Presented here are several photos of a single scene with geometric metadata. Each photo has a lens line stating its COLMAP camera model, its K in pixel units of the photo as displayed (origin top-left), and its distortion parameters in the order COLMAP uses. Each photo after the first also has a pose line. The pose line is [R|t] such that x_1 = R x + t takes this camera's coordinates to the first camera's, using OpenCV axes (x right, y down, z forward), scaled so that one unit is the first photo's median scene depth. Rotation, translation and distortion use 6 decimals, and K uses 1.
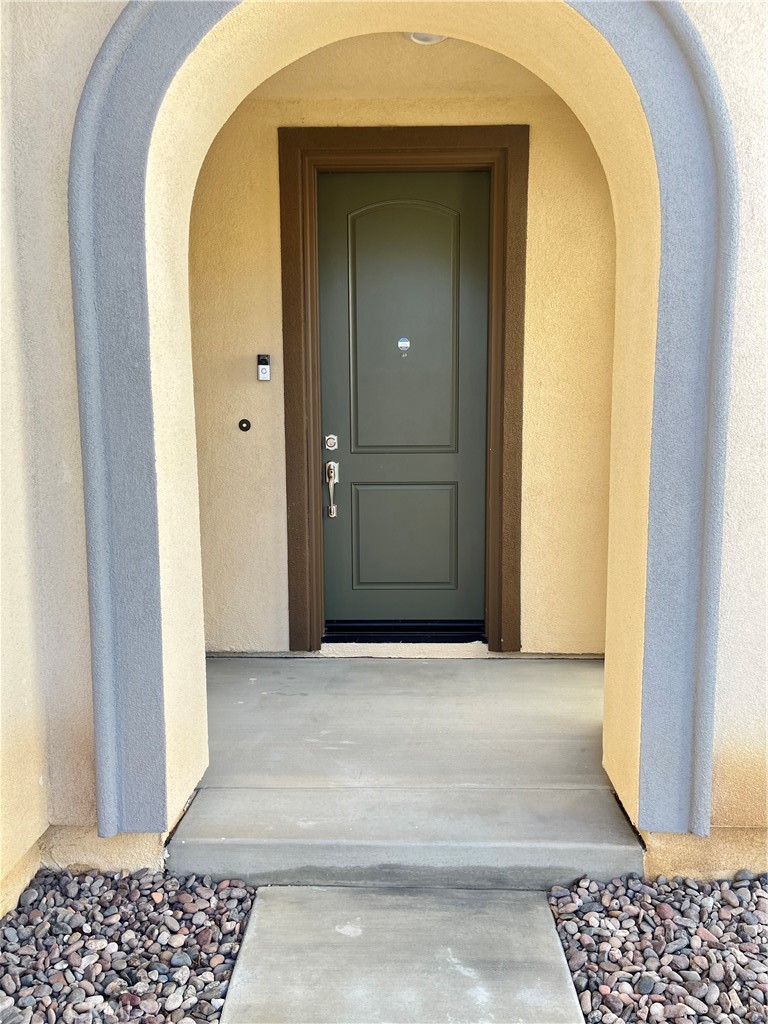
lens RADIAL K [[762.6, 0, 384.0], [0, 762.6, 512.0], [0, 0, 1]] dist [0.037018, -0.003147]
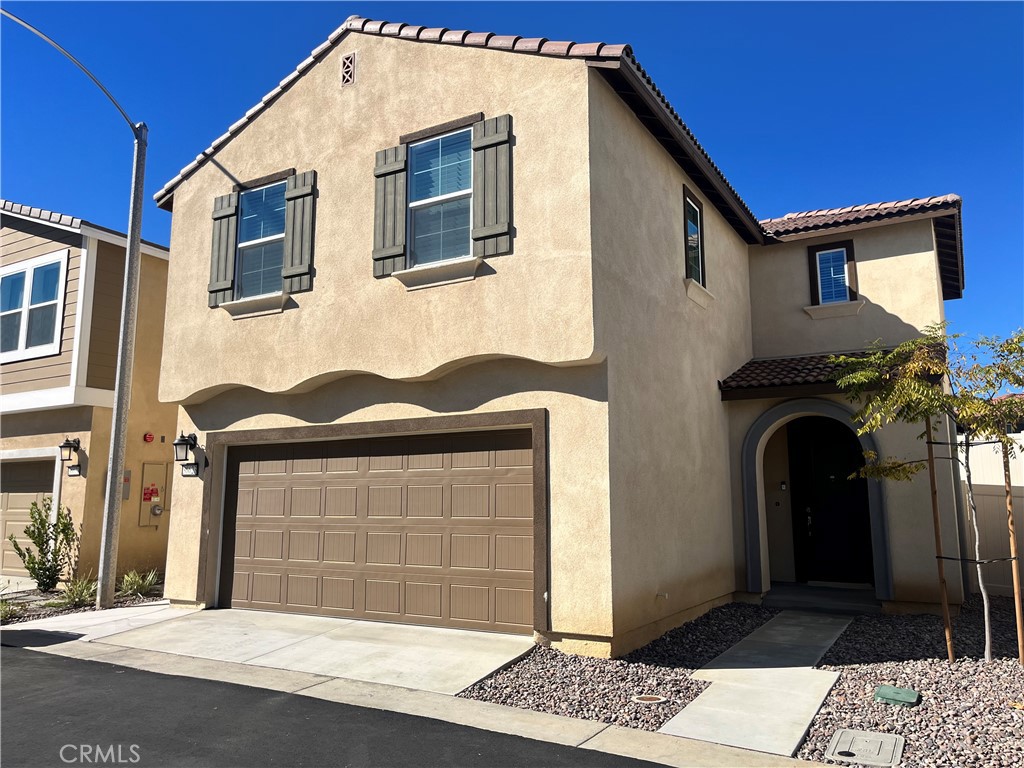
lens RADIAL K [[762.6, 0, 512.0], [0, 762.6, 384.0], [0, 0, 1]] dist [0.037018, -0.003147]
pose [[0.872312, -0.071287, -0.483725, 0.689159], [-0.062627, 0.964876, -0.255131, 0.459531], [0.484922, 0.252848, 0.837209, -3.713085]]
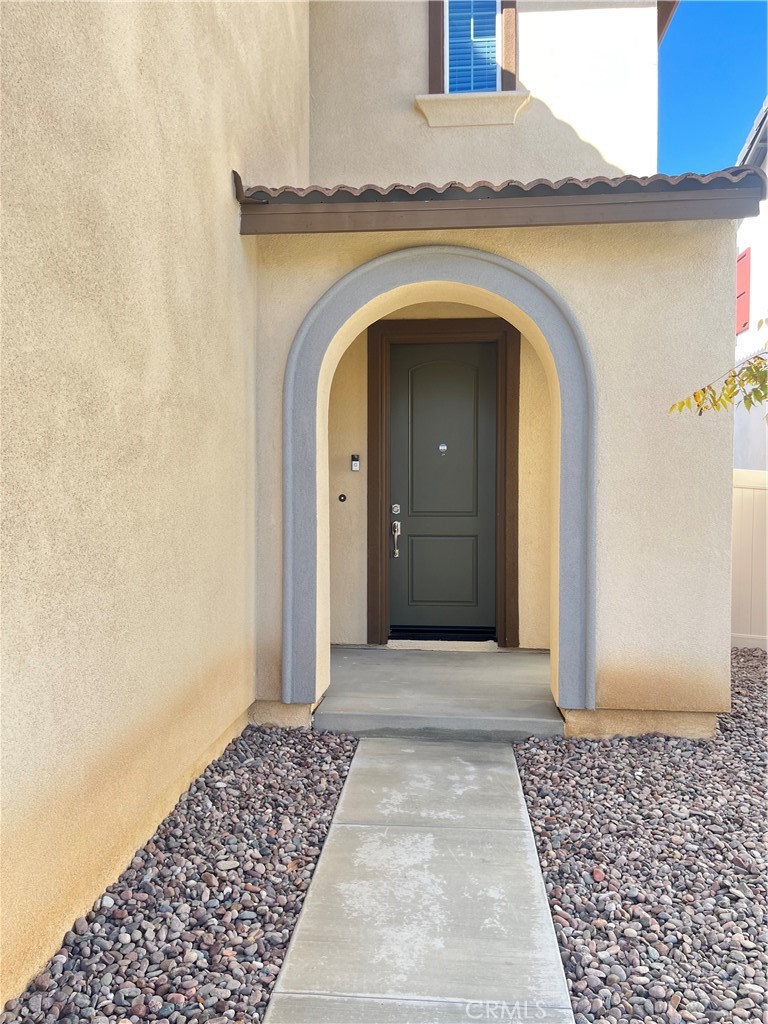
lens RADIAL K [[762.6, 0, 384.0], [0, 762.6, 512.0], [0, 0, 1]] dist [0.037018, -0.003147]
pose [[0.997733, 0.007051, -0.066920, 0.018708], [-0.013650, 0.995025, -0.098683, 0.116912], [0.065892, 0.099373, 0.992866, -0.935952]]
